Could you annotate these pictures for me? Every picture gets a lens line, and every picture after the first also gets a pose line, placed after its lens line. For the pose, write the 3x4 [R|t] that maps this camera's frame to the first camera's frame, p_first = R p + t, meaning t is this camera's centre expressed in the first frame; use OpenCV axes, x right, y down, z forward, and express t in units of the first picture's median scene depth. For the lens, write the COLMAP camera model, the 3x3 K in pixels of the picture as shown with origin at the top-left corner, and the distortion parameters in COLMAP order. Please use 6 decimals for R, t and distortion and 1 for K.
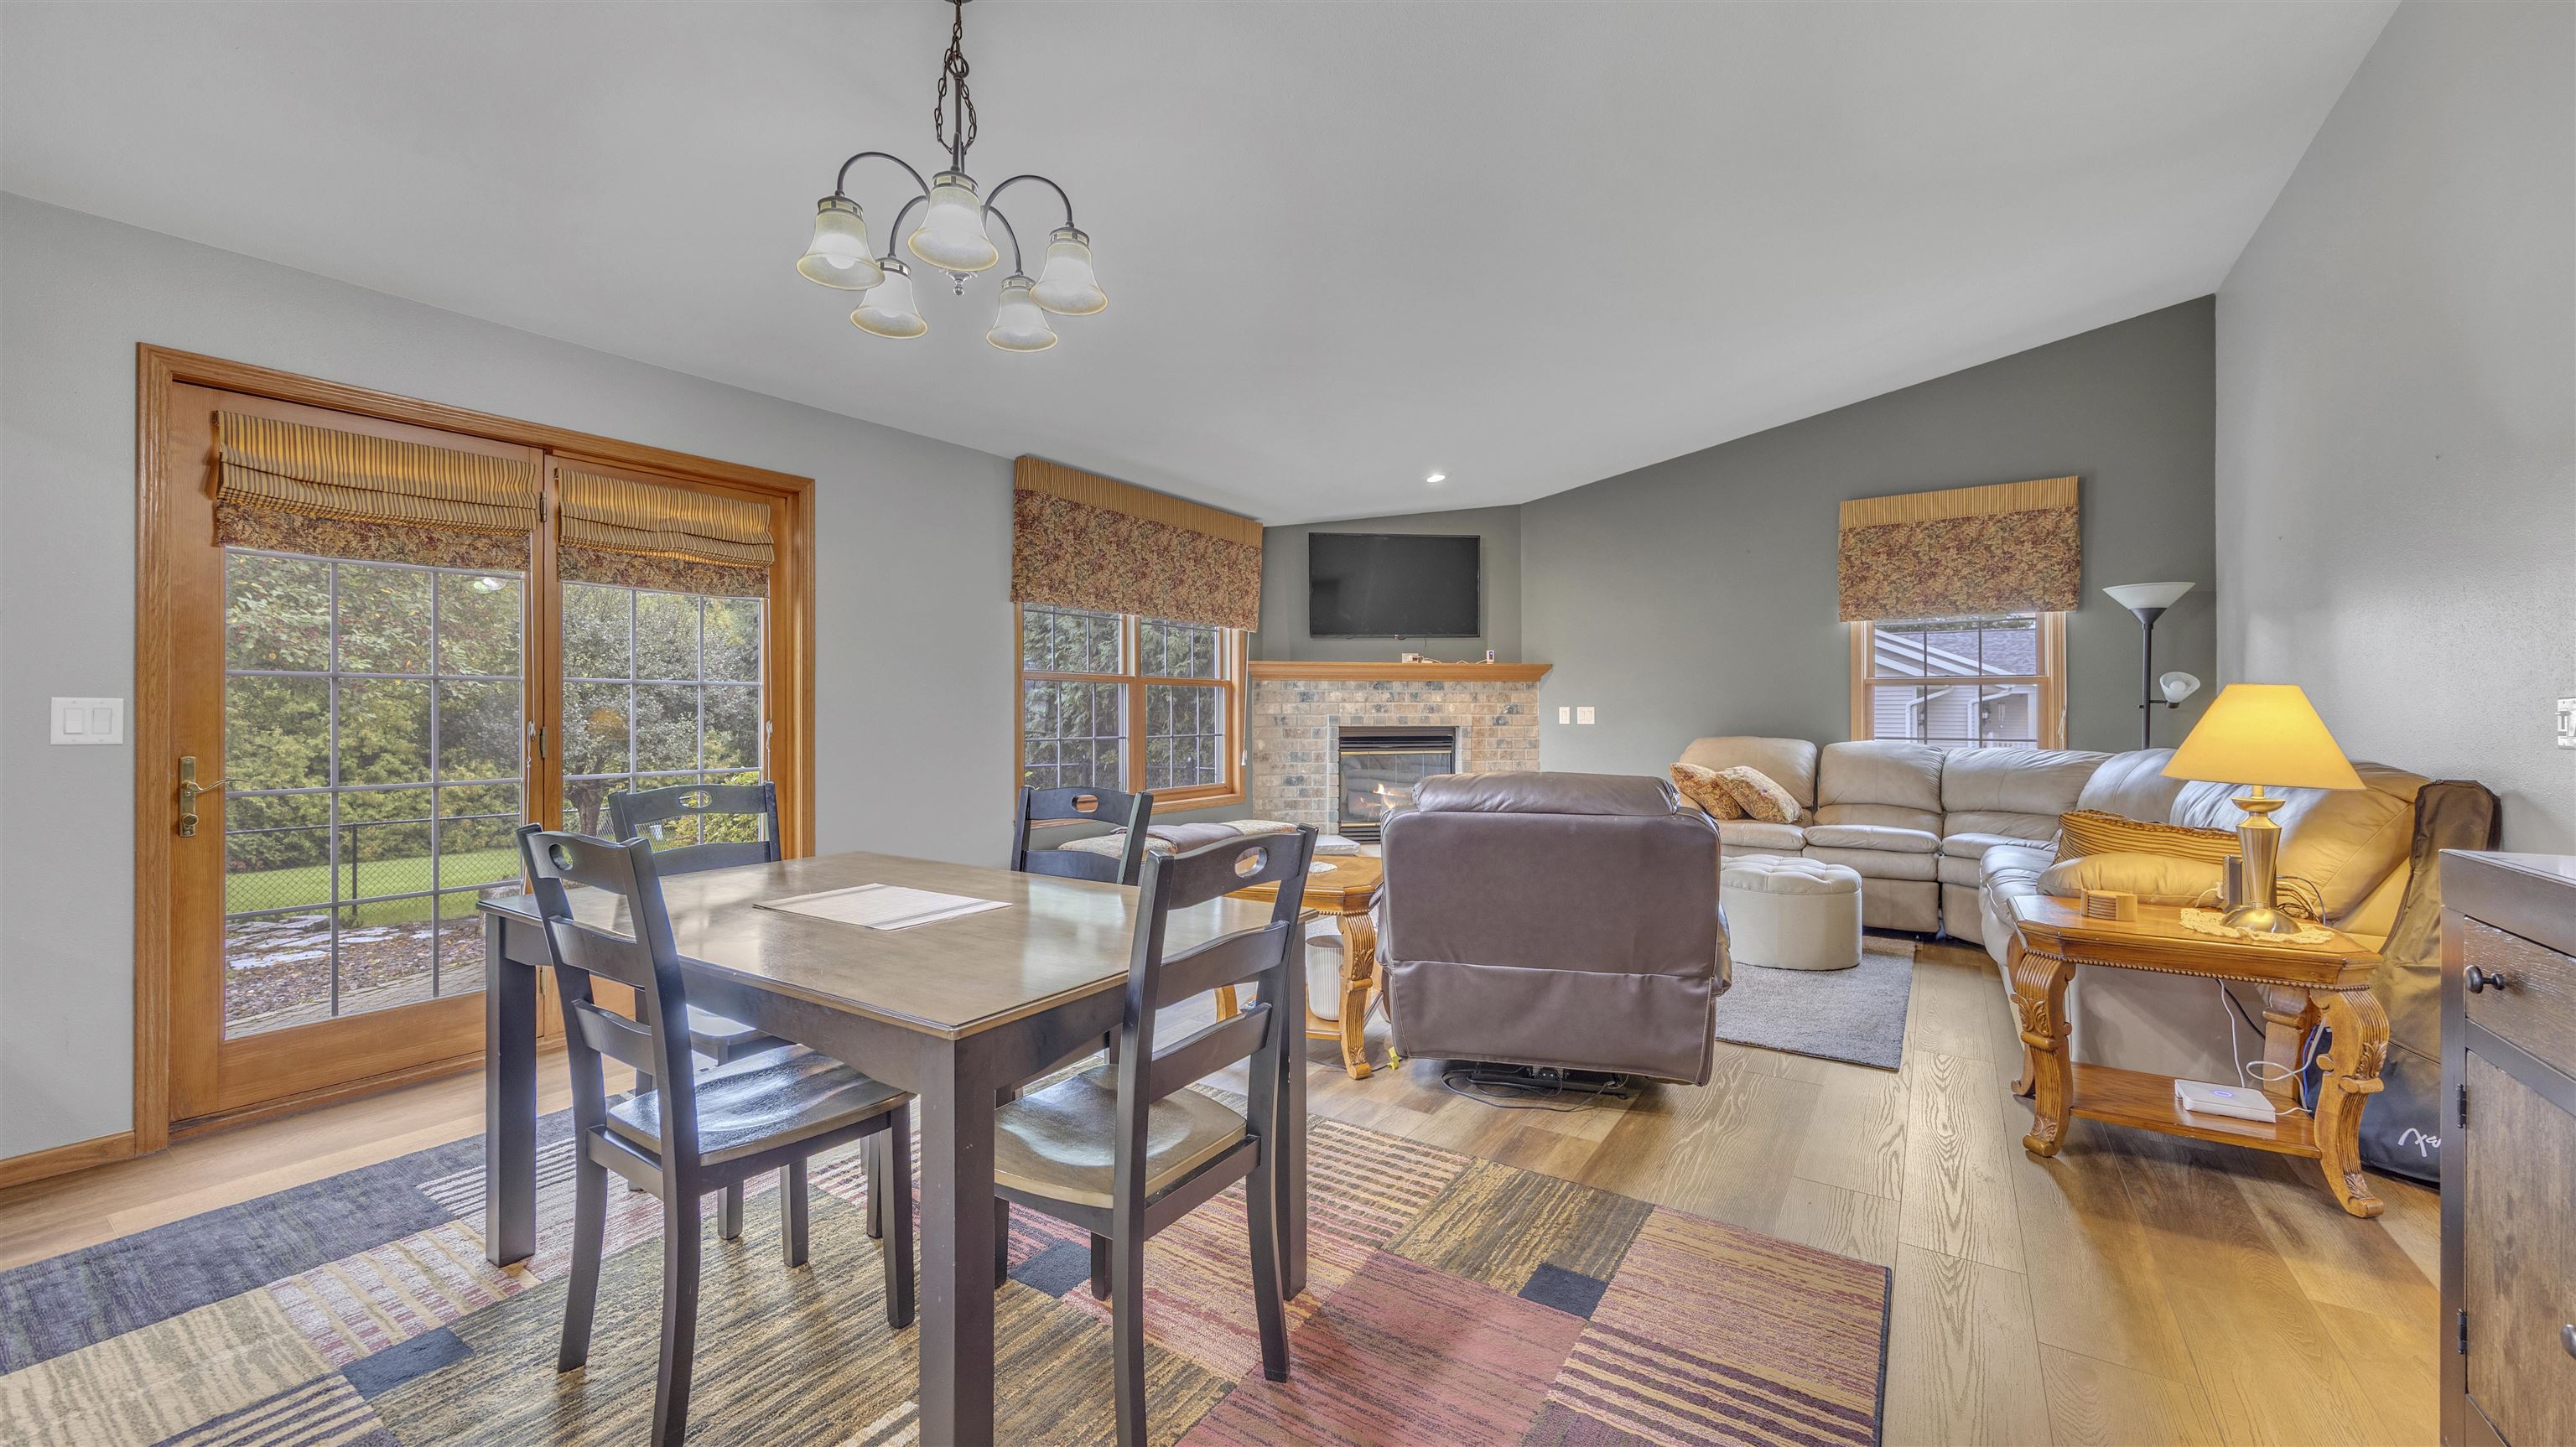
lens RADIAL K [[1002.6, 0, 1294.9], [0, 1002.6, 710.2], [0, 0, 1]] dist [0.002519, 0.000001]
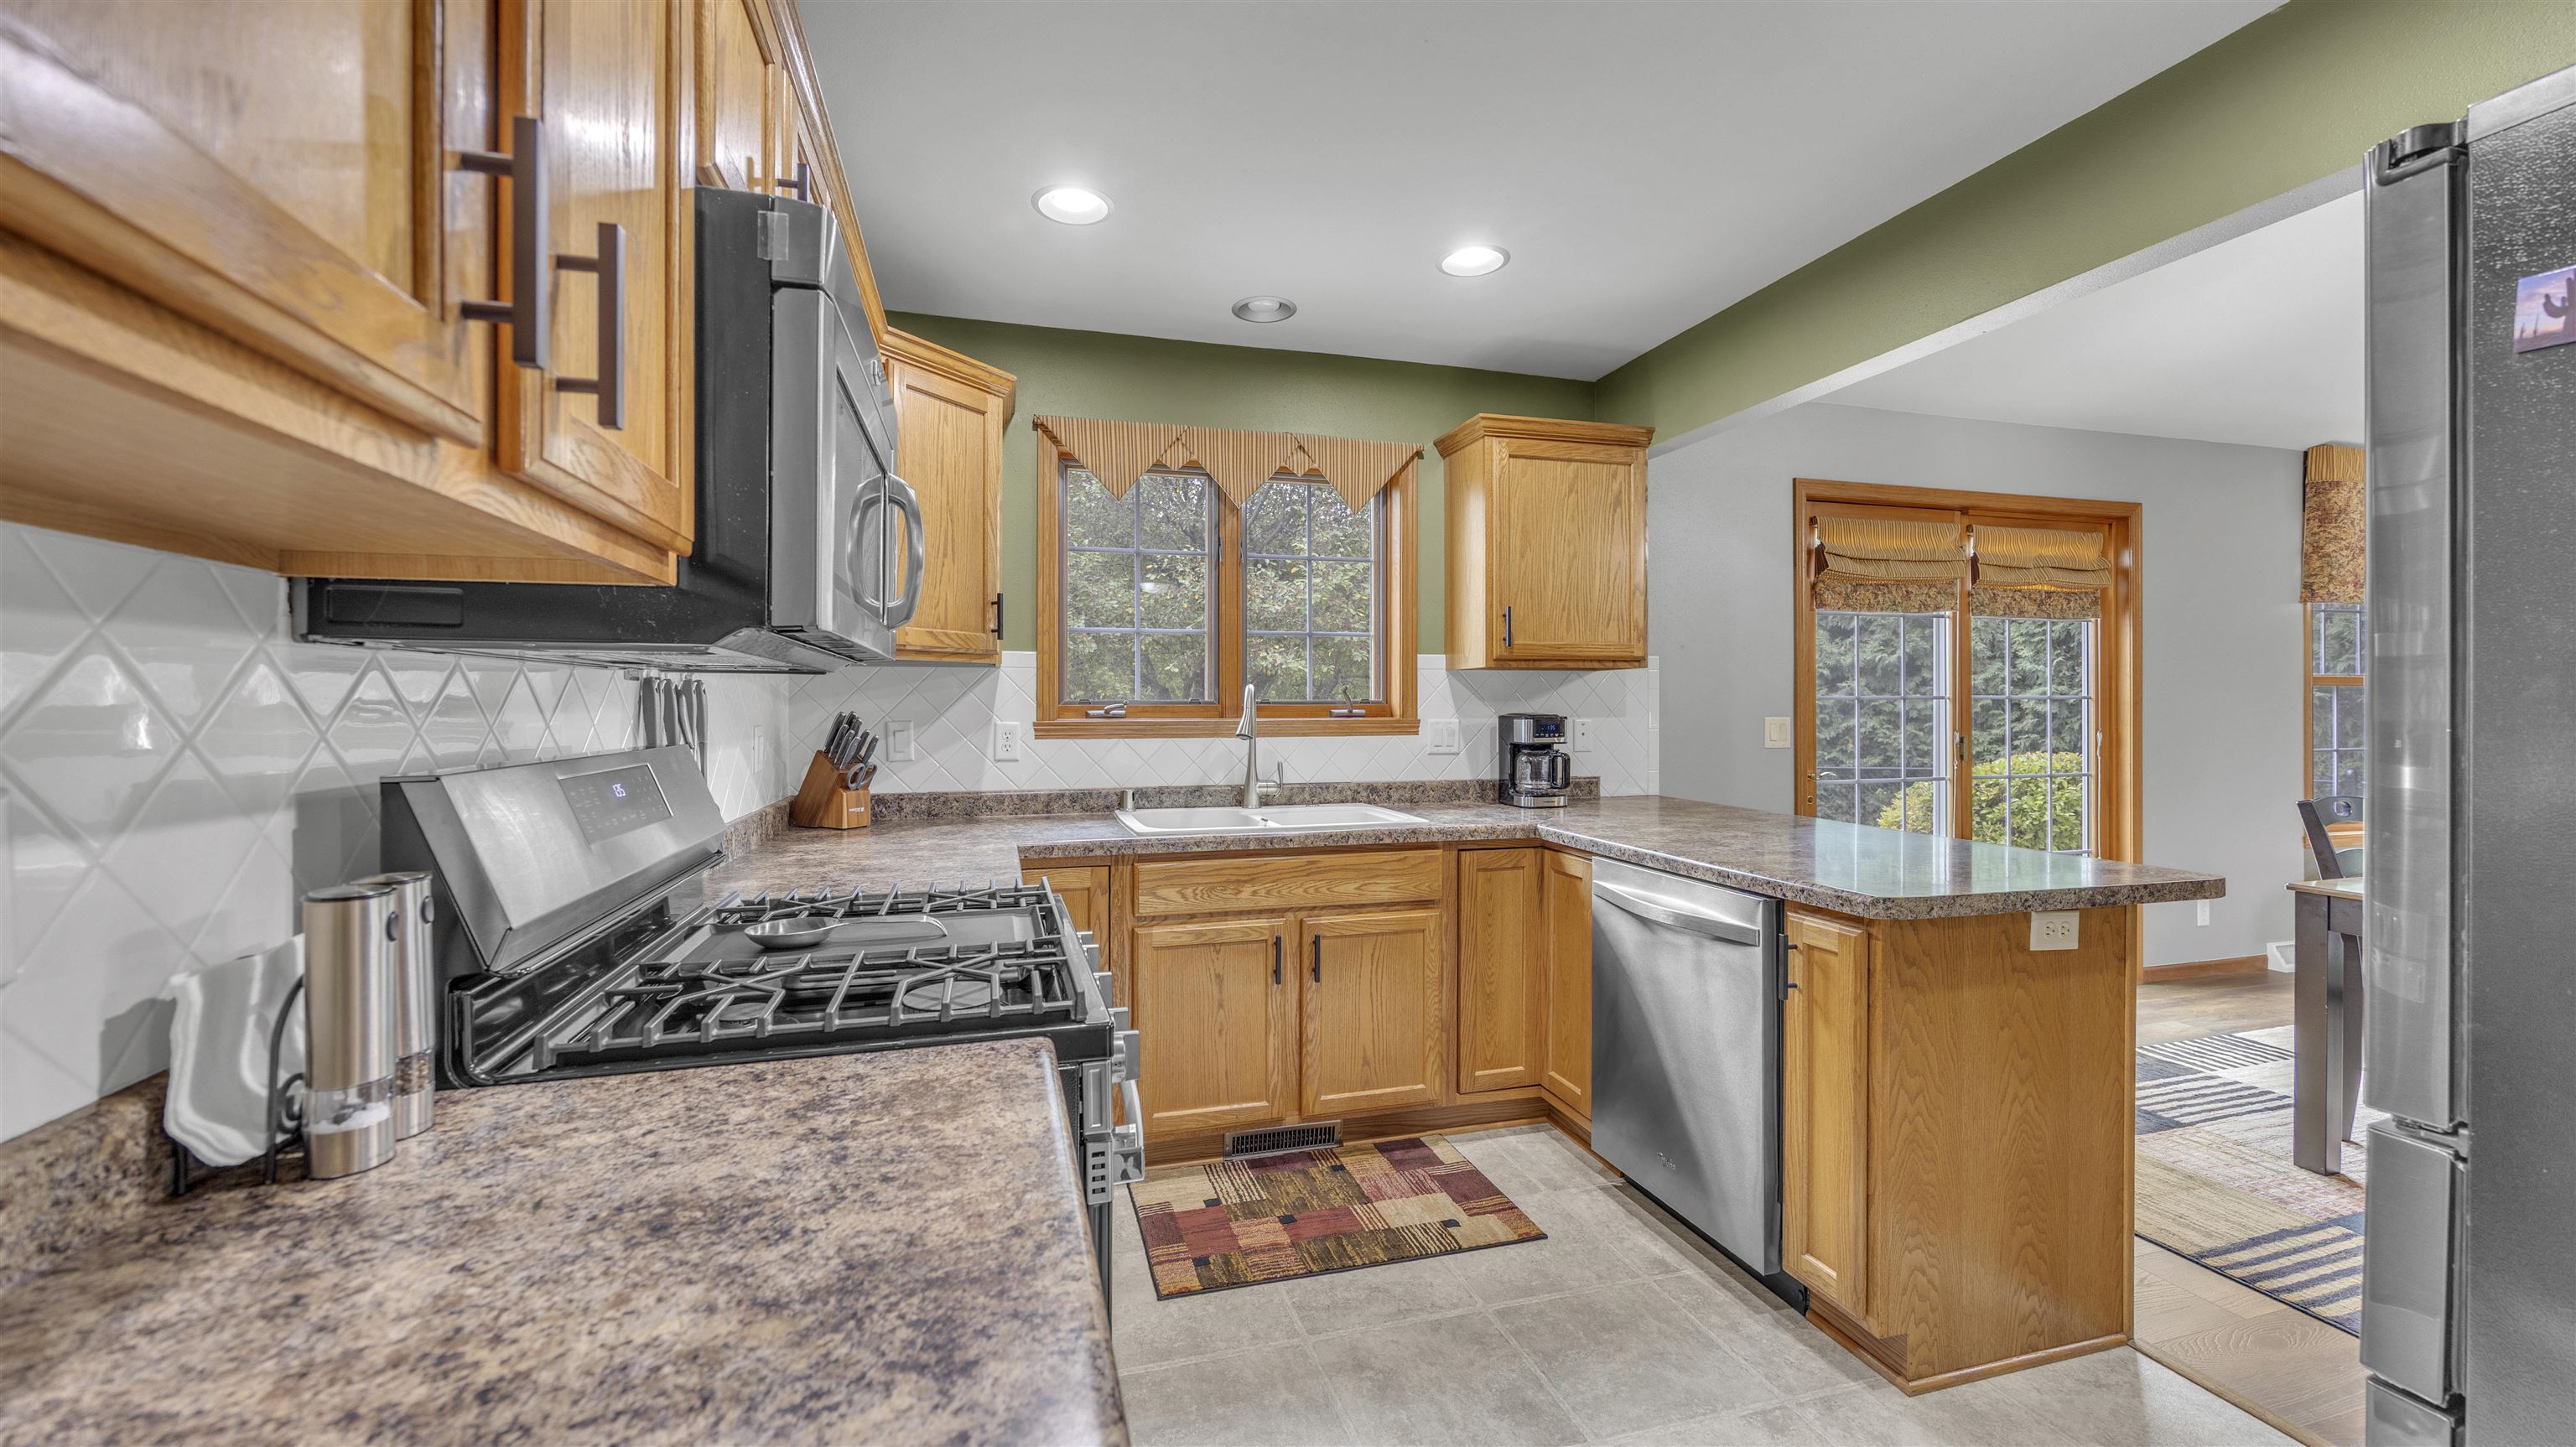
lens RADIAL K [[1002.6, 0, 1271.0], [0, 1002.6, 710.6], [0, 0, 1]] dist [0.002519, 0.000001]
pose [[0.763121, -0.004690, -0.646238, -0.304323], [0.005287, 0.999986, -0.001015, -0.009224], [0.646234, -0.002642, 0.763135, -0.248343]]
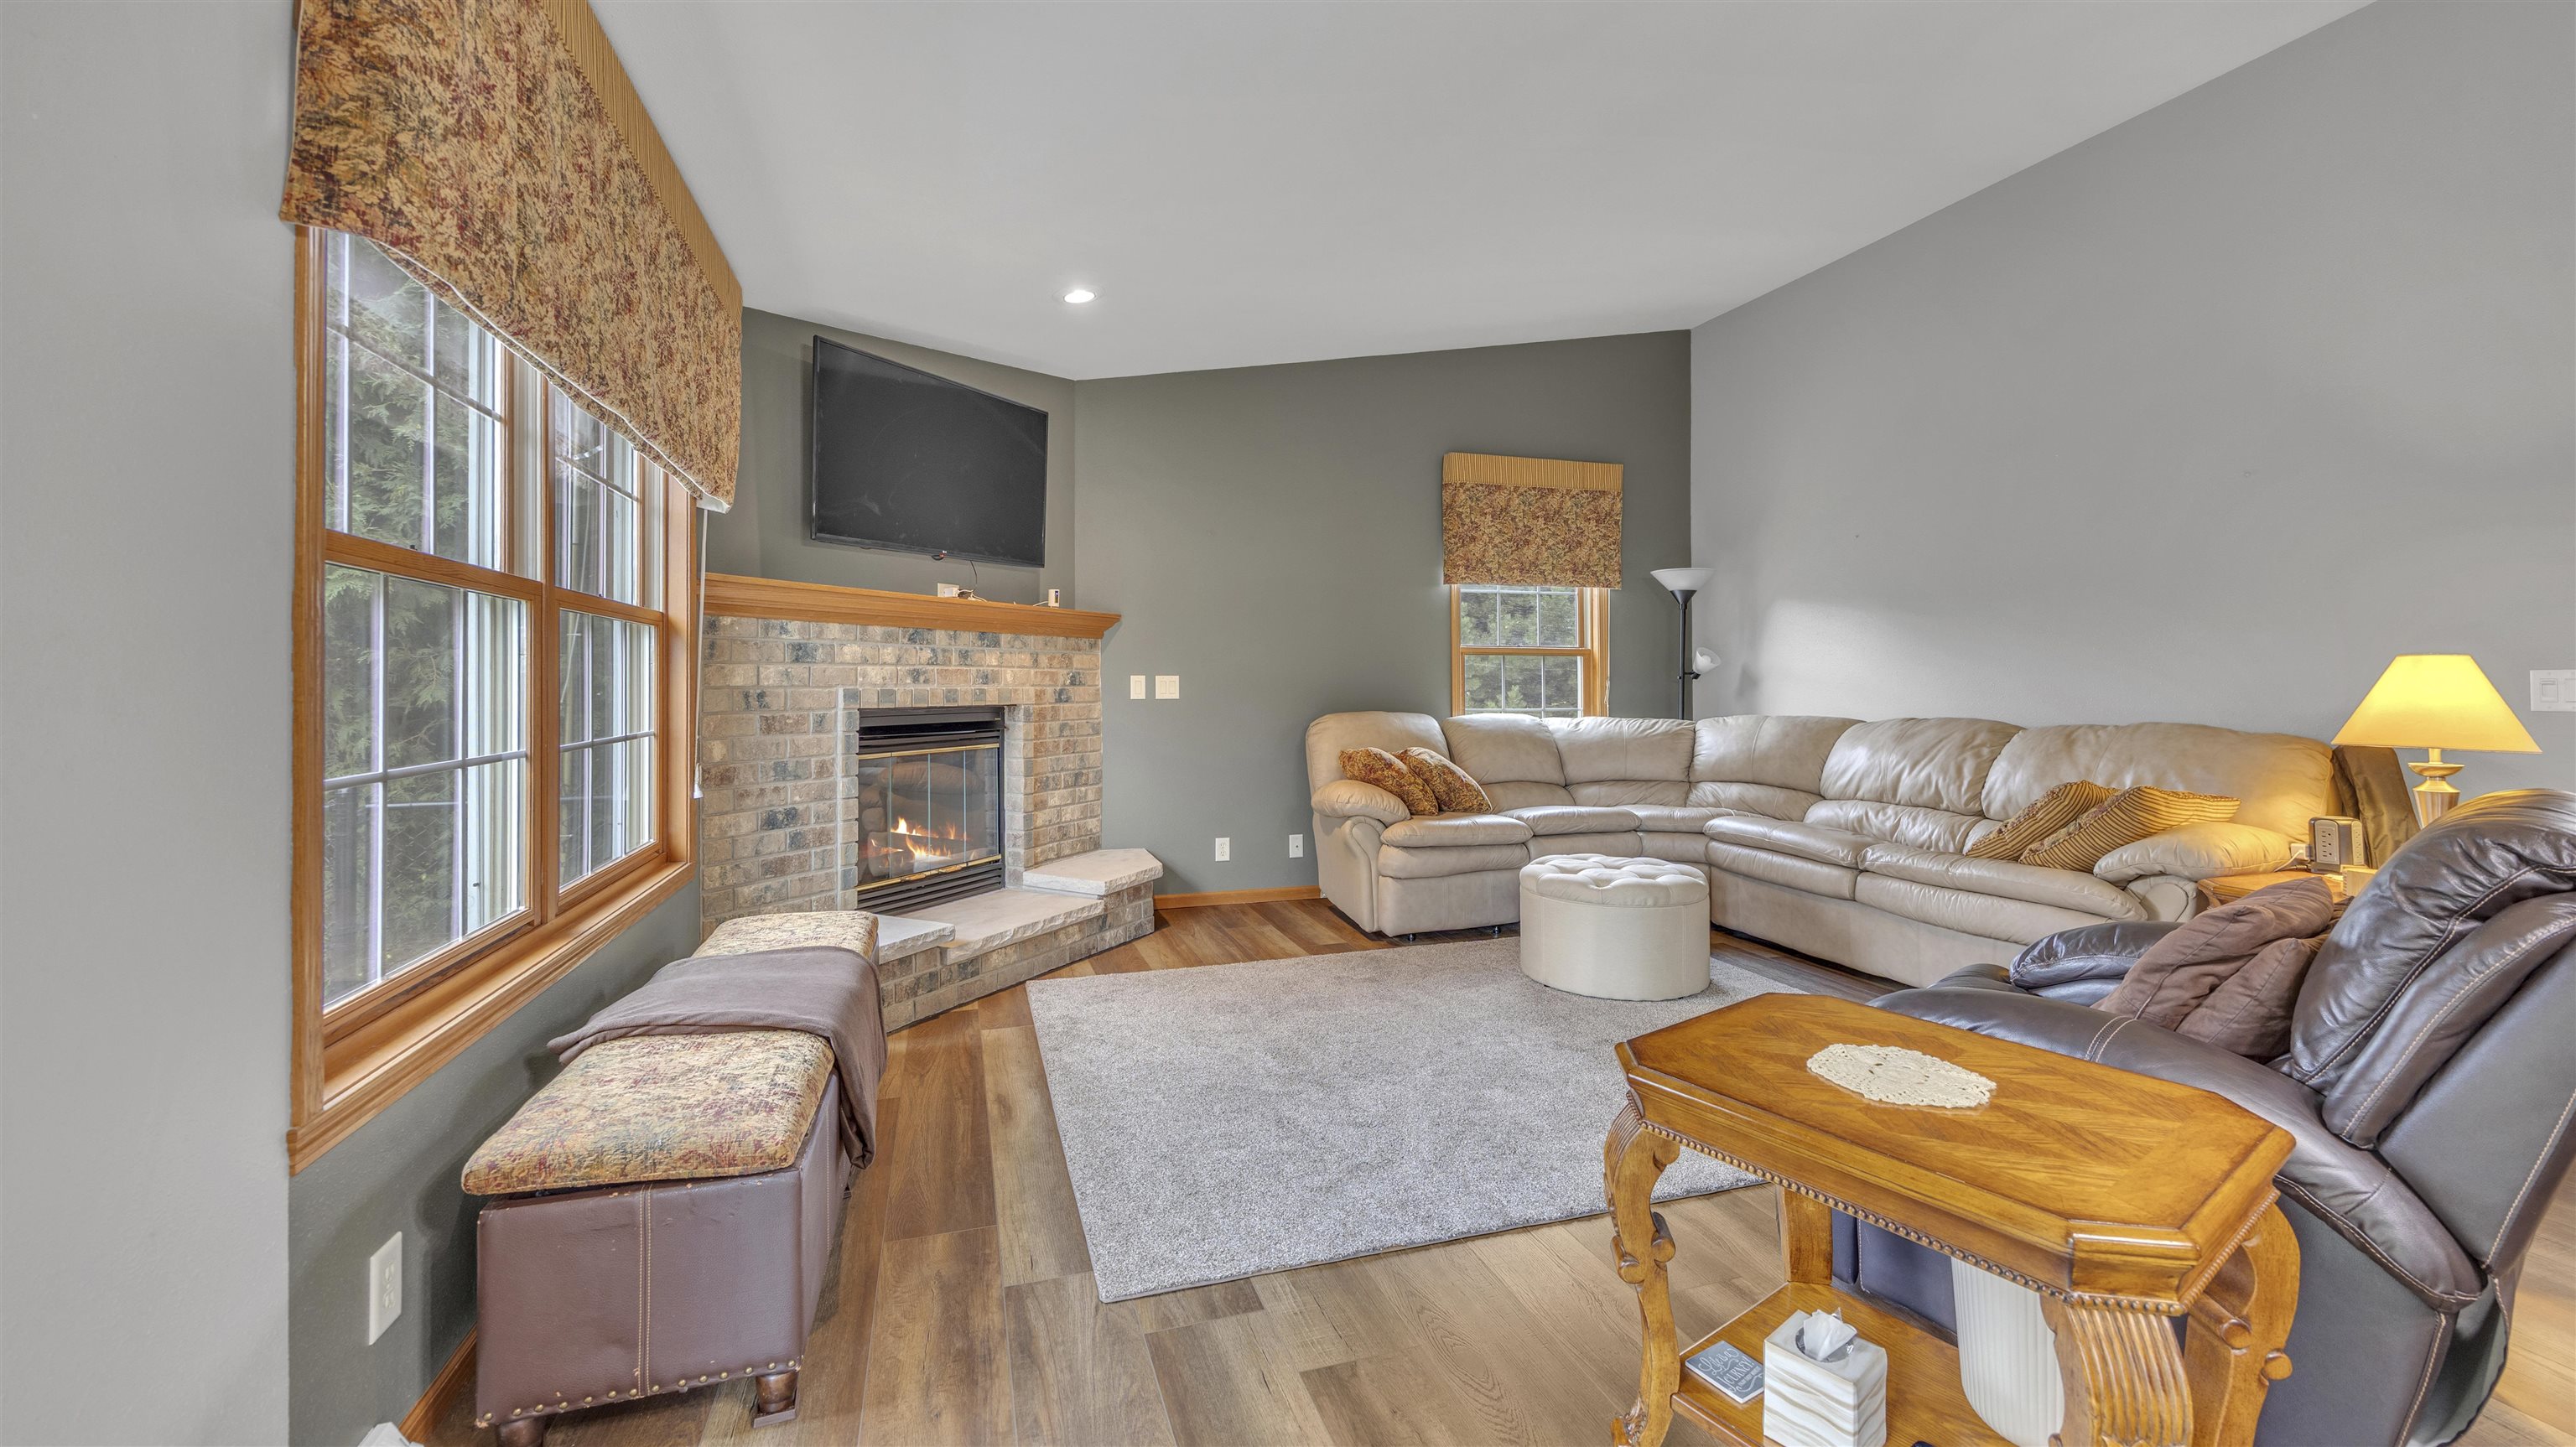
lens RADIAL K [[1002.6, 0, 1280.4], [0, 1002.6, 678.9], [0, 0, 1]] dist [0.002519, 0.000001]
pose [[0.616364, 0.002903, 0.787456, -0.241680], [0.000858, 0.999990, -0.004359, 0.002722], [-0.787461, 0.003363, 0.616355, 0.492540]]
